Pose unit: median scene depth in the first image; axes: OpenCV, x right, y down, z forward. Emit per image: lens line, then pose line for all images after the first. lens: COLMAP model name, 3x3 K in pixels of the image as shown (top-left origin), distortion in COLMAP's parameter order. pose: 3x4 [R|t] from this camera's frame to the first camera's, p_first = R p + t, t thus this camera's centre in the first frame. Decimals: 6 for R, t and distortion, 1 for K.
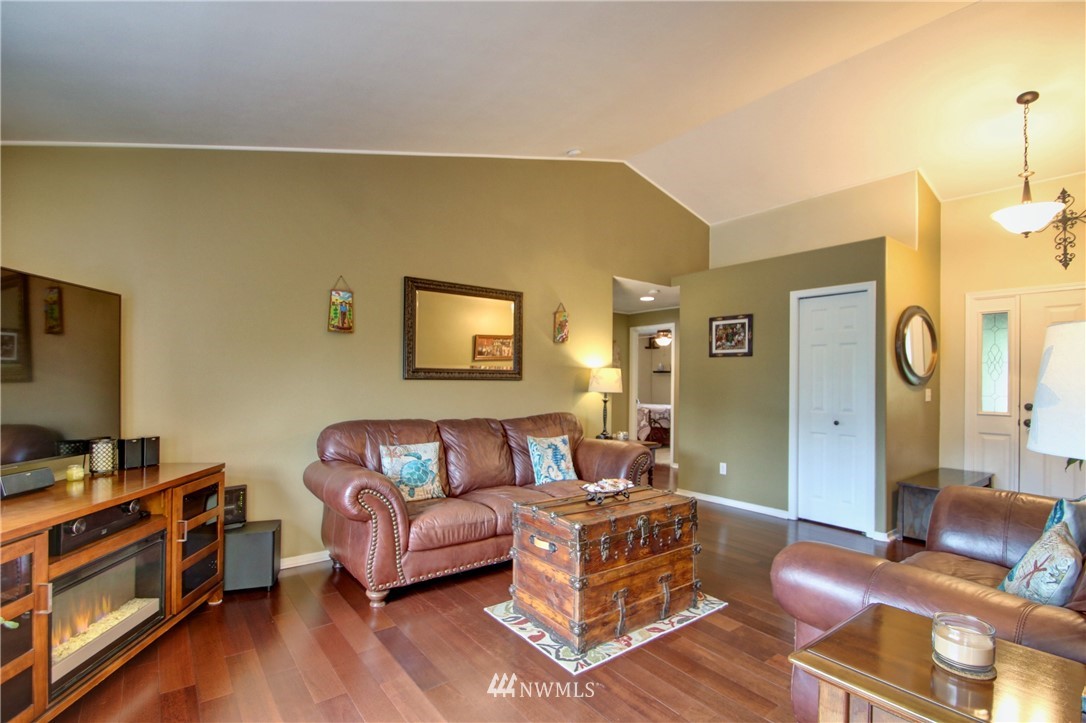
lens RADIAL K [[508.1, 0, 551.8], [0, 508.1, 377.4], [0, 0, 1]] dist [0.015400, -0.018357]
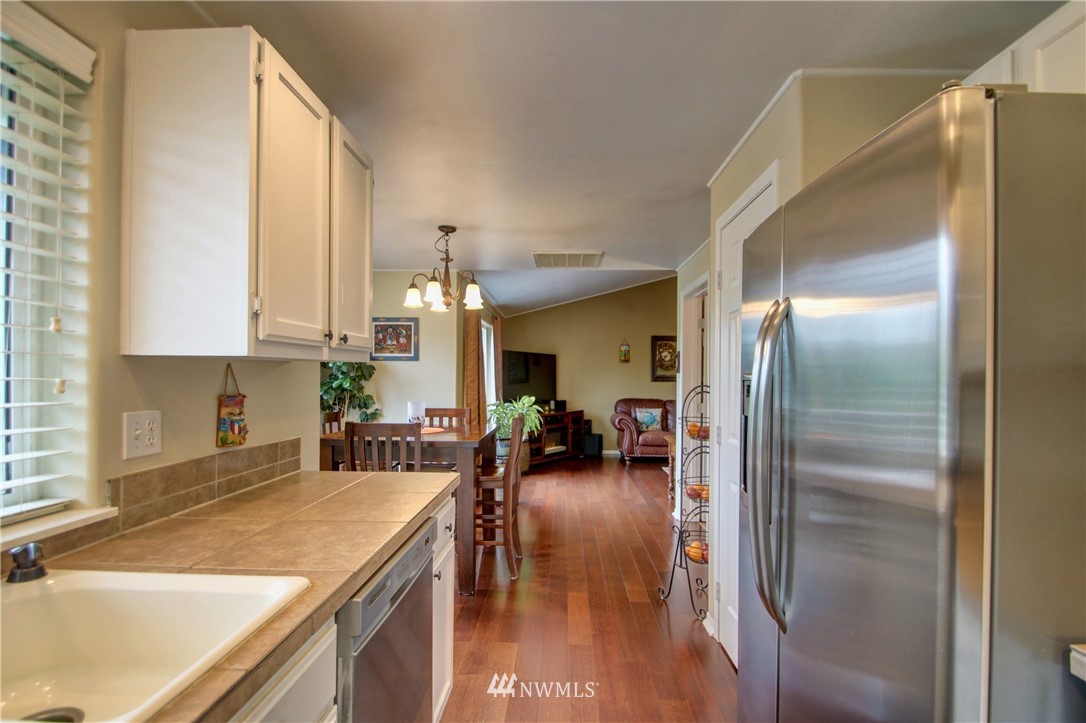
lens RADIAL K [[508.1, 0, 546.5], [0, 508.1, 376.3], [0, 0, 1]] dist [0.015400, -0.018357]
pose [[0.767034, -0.007326, -0.641565, 0.832518], [0.004224, 0.999971, -0.006370, -0.006832], [0.641593, 0.002176, 0.767042, -1.073659]]
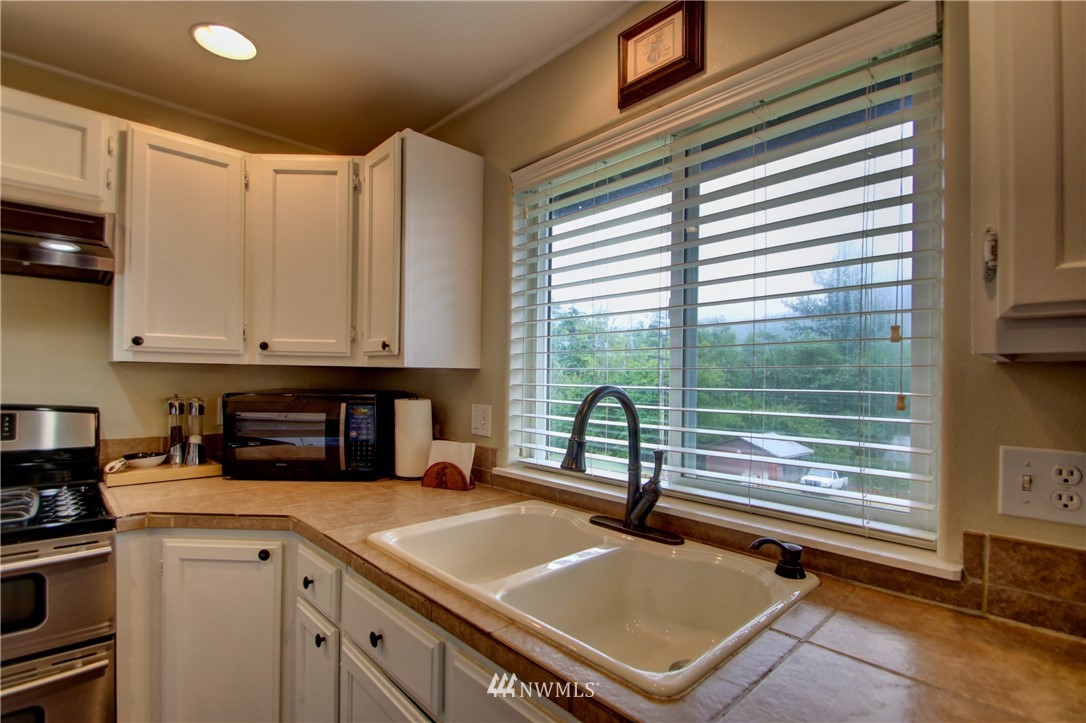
lens RADIAL K [[508.1, 0, 547.1], [0, 508.1, 377.9], [0, 0, 1]] dist [0.015400, -0.018357]
pose [[-0.993423, -0.031208, -0.110168, 0.641784], [-0.030610, 0.999506, -0.007115, -0.008915], [0.110335, -0.003696, -0.993888, -0.796123]]
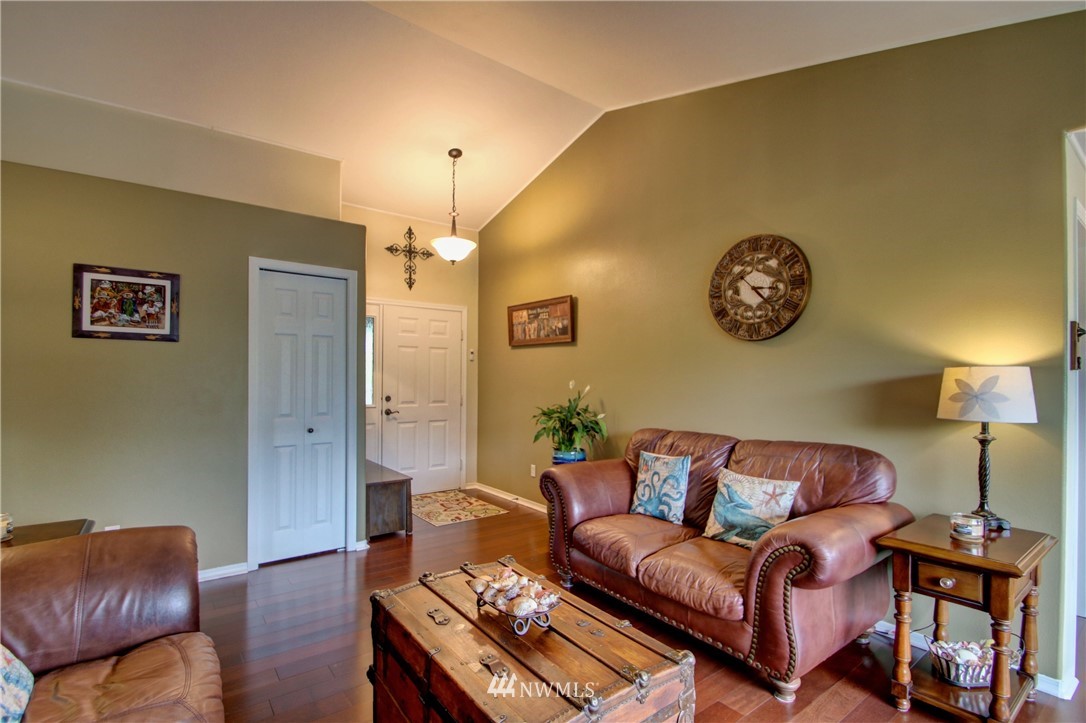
lens RADIAL K [[508.1, 0, 549.4], [0, 508.1, 375.7], [0, 0, 1]] dist [0.015400, -0.018357]
pose [[0.008043, -0.009481, 0.999923, -0.316013], [-0.011020, 0.999893, 0.009569, -0.014205], [-0.999907, -0.011096, 0.007938, 0.718083]]
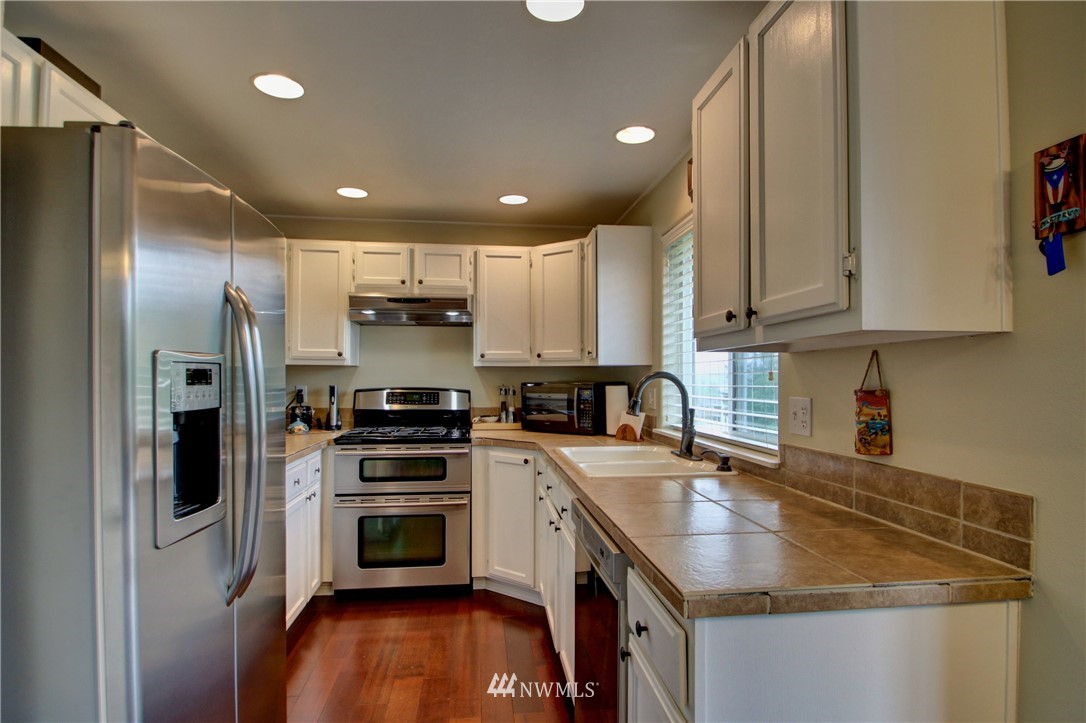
lens RADIAL K [[579.6, 0, 547.4], [0, 579.6, 372.6], [0, 0, 1]] dist [-0.010857, -0.004267]
pose [[-0.859172, -0.011321, 0.511561, 0.342870], [-0.016138, 0.999857, -0.004976, -0.001263], [-0.511432, -0.012531, -0.859232, -0.476966]]
